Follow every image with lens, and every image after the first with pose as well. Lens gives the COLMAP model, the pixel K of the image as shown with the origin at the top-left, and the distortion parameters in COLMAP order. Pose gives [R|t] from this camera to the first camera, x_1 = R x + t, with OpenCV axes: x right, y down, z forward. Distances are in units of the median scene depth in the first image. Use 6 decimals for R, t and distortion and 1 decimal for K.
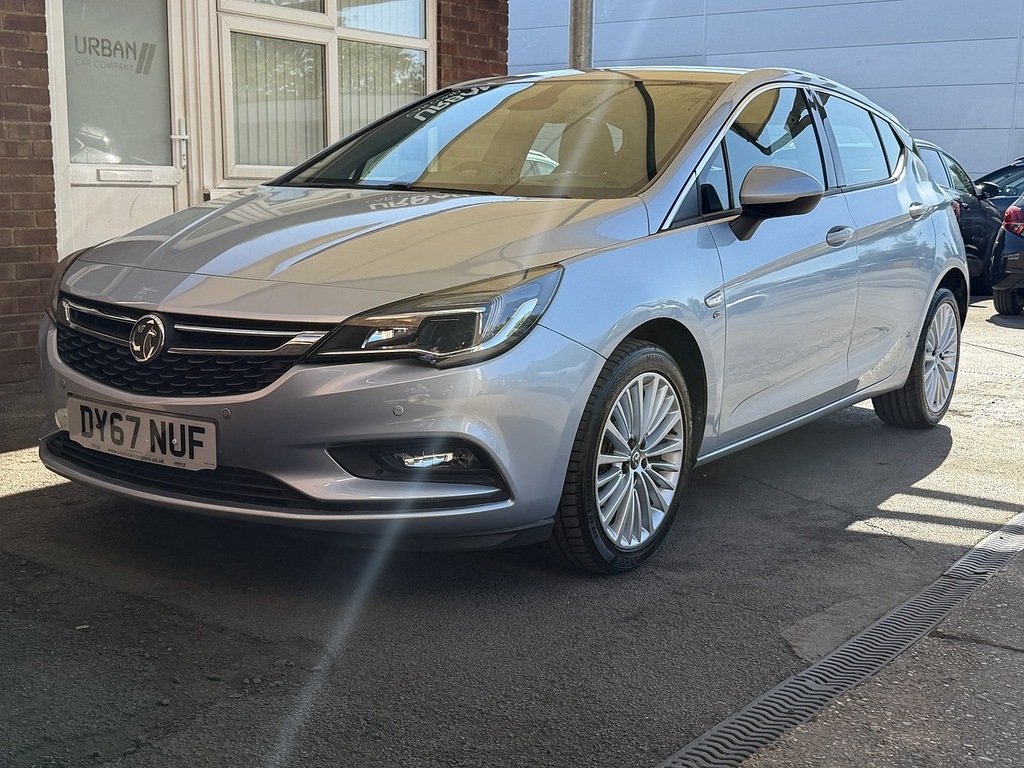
lens RADIAL K [[1265.7, 0, 512.0], [0, 1265.7, 384.0], [0, 0, 1]] dist [0.167259, -0.400600]
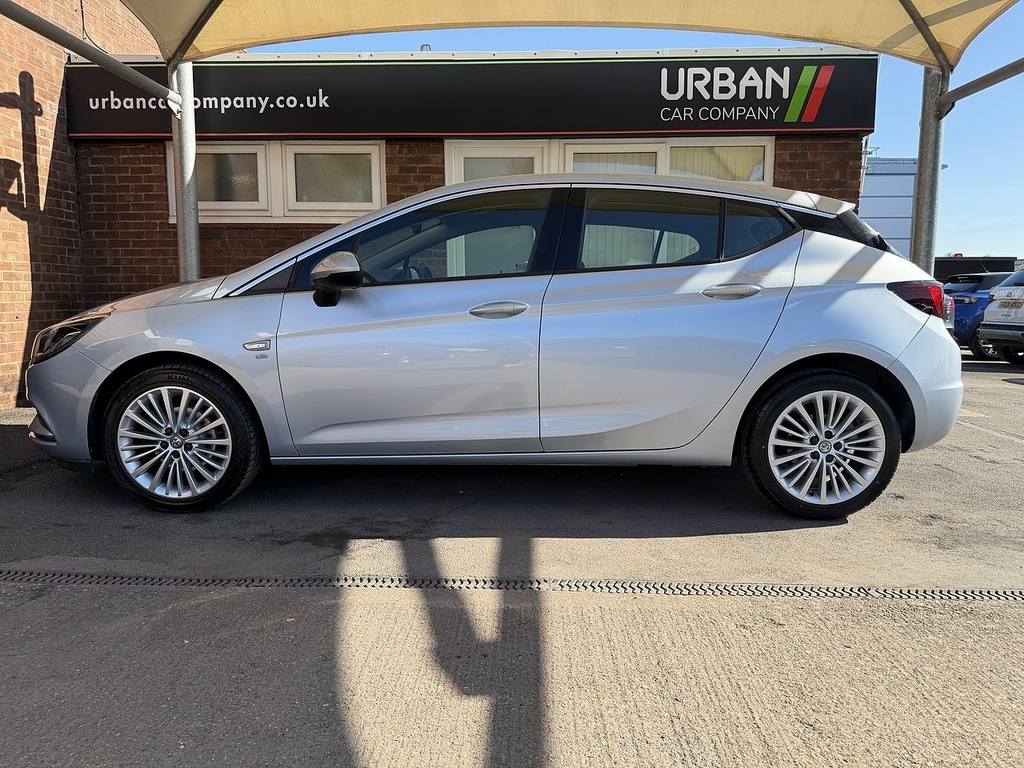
lens RADIAL K [[718.8, 0, 512.0], [0, 718.8, 384.0], [0, 0, 1]] dist [0.025760, -0.034420]
pose [[0.550602, 0.081911, -0.830739, 0.849972], [-0.119941, 0.992611, 0.018377, -0.062109], [0.826106, 0.089522, 0.556358, 0.678681]]
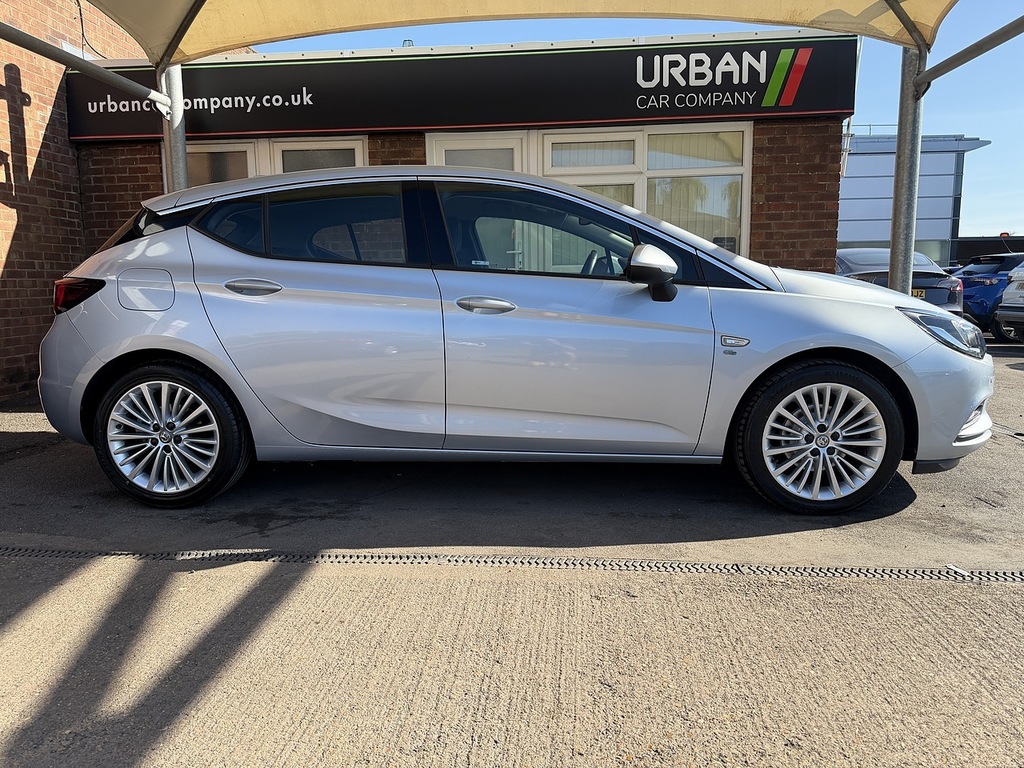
lens RADIAL K [[718.8, 0, 512.0], [0, 718.8, 384.0], [0, 0, 1]] dist [0.025760, -0.034420]
pose [[0.505020, 0.091688, -0.858223, 0.940805], [-0.110514, 0.993026, 0.041058, -0.076056], [0.856003, 0.074110, 0.511631, 0.763754]]
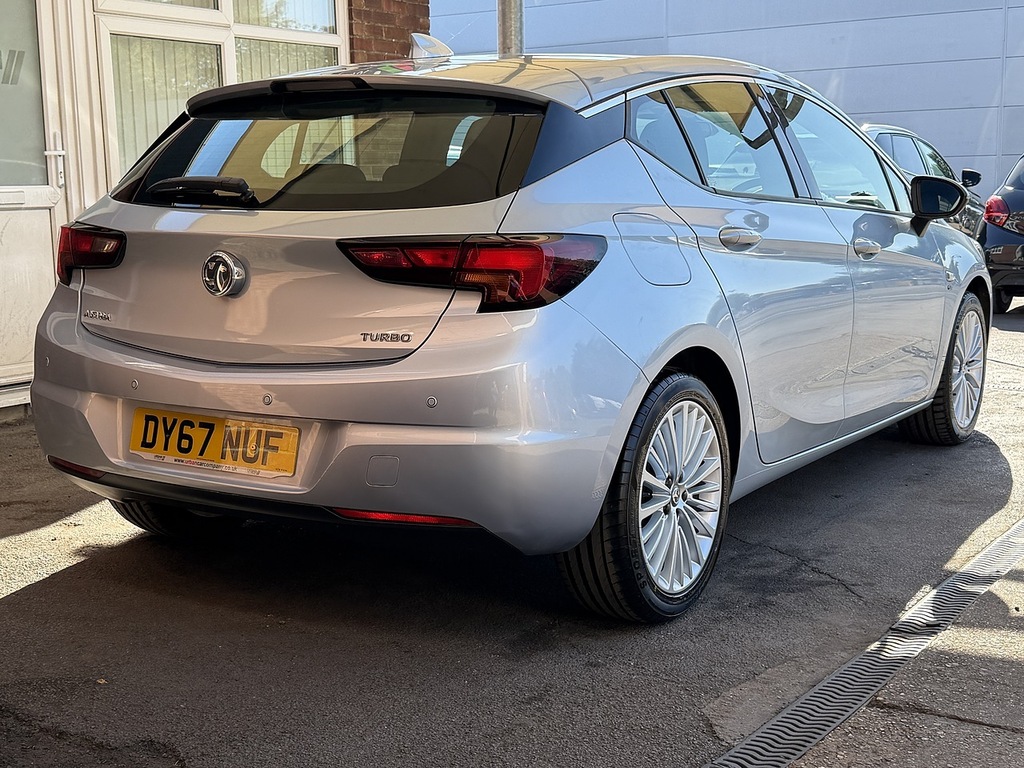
lens RADIAL K [[1381.2, 0, 512.0], [0, 1381.2, 384.0], [0, 0, 1]] dist [0.168338, -0.395630]
pose [[0.999105, -0.033106, 0.026341, 0.042336], [0.033353, 0.999403, -0.008981, -0.018520], [-0.026028, 0.009852, 0.999613, 0.024294]]
